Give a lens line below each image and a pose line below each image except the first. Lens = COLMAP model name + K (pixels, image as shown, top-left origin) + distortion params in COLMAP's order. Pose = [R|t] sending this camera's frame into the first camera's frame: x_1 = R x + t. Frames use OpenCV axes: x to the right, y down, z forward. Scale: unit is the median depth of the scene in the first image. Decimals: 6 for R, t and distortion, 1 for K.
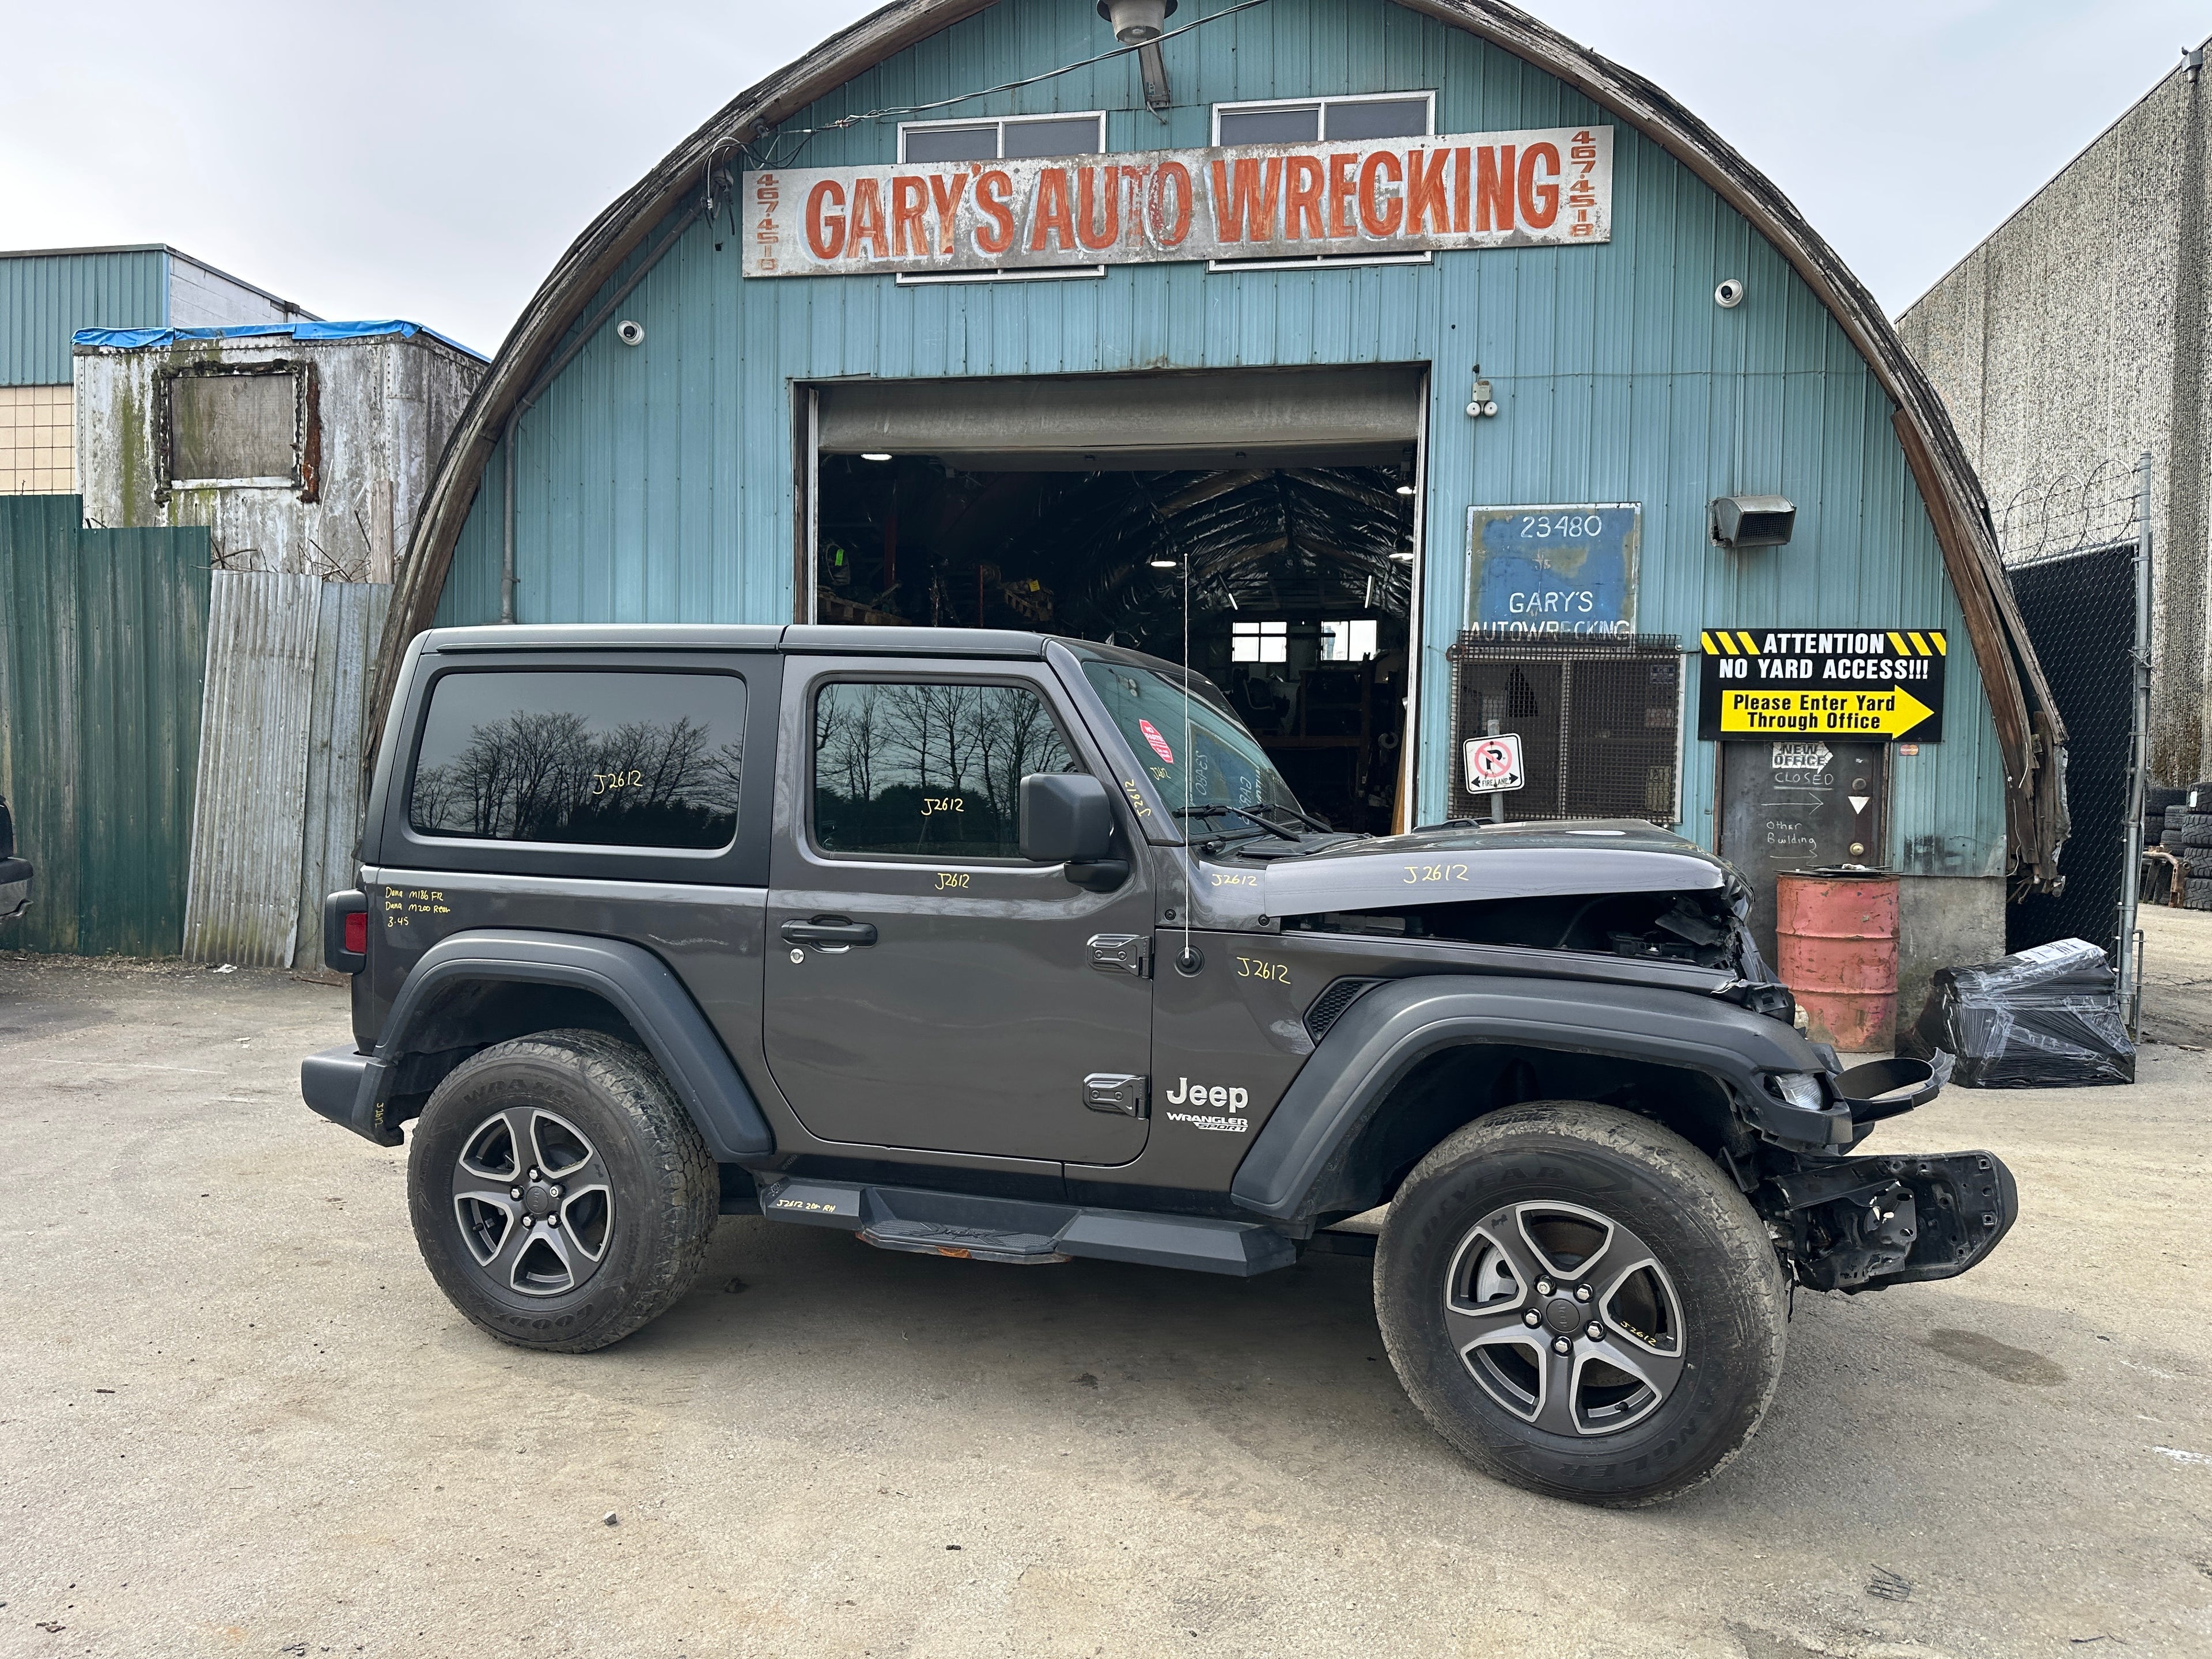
lens RADIAL K [[1566.1, 0, 1116.8], [0, 1566.1, 824.5], [0, 0, 1]] dist [0.023648, -0.030941]
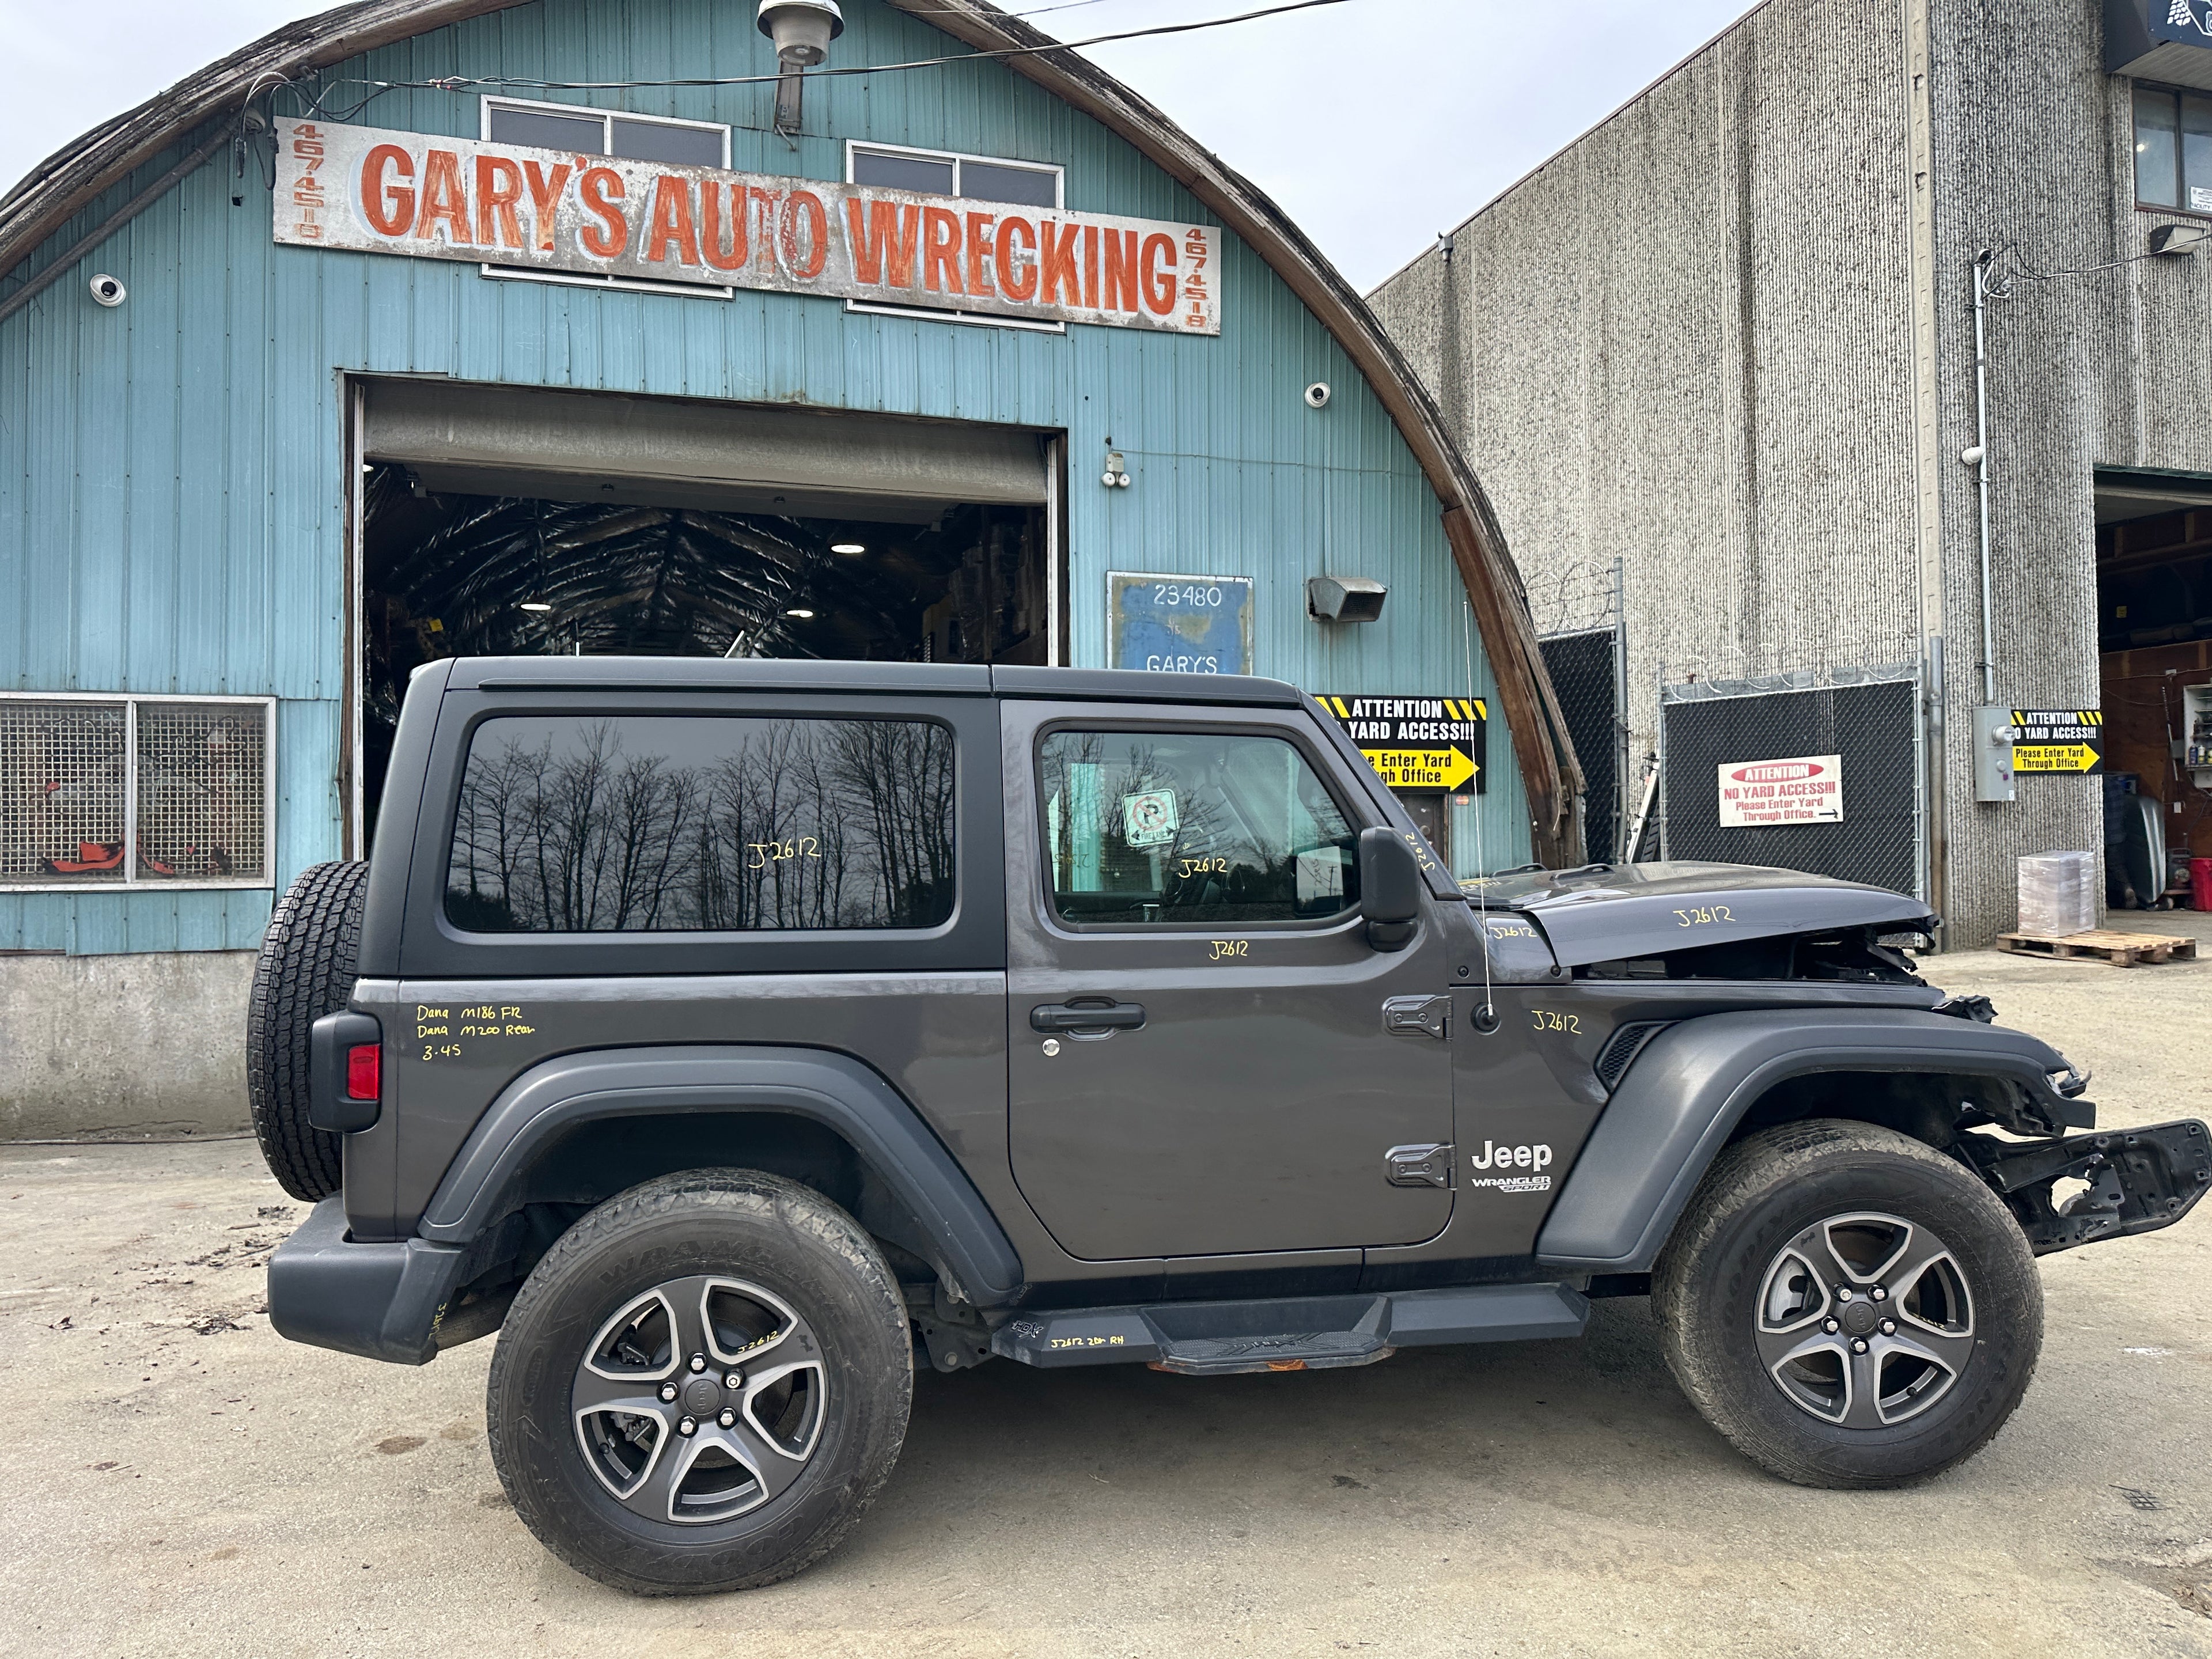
lens RADIAL K [[1543.2, 0, 1114.5], [0, 1543.2, 816.3], [0, 0, 1]] dist [0.101877, -0.178715]
pose [[0.888867, -0.016366, 0.457873, -0.243720], [0.035894, 0.998778, -0.033981, -0.005785], [-0.456757, 0.046639, 0.888368, 0.095531]]
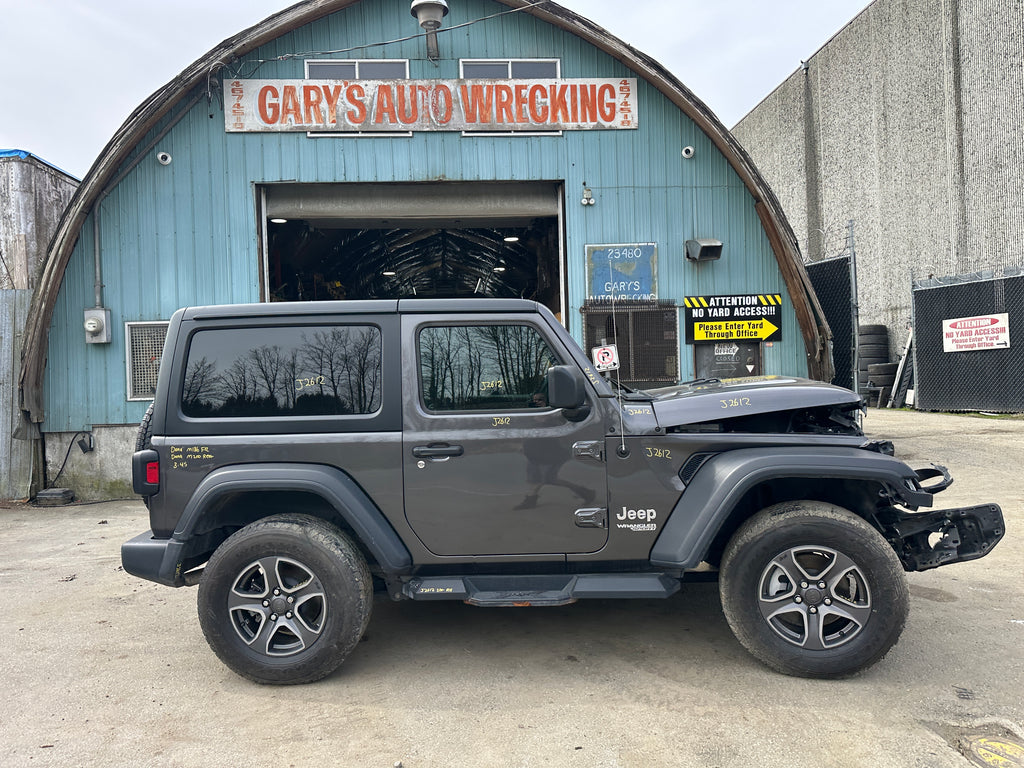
lens RADIAL K [[718.9, 0, 516.4], [0, 718.9, 376.8], [0, 0, 1]] dist [0.051803, -0.066039]
pose [[0.967897, -0.051577, 0.245999, -0.132963], [0.057677, 0.998179, -0.017651, -0.001858], [-0.244640, 0.031273, 0.969109, 0.034255]]
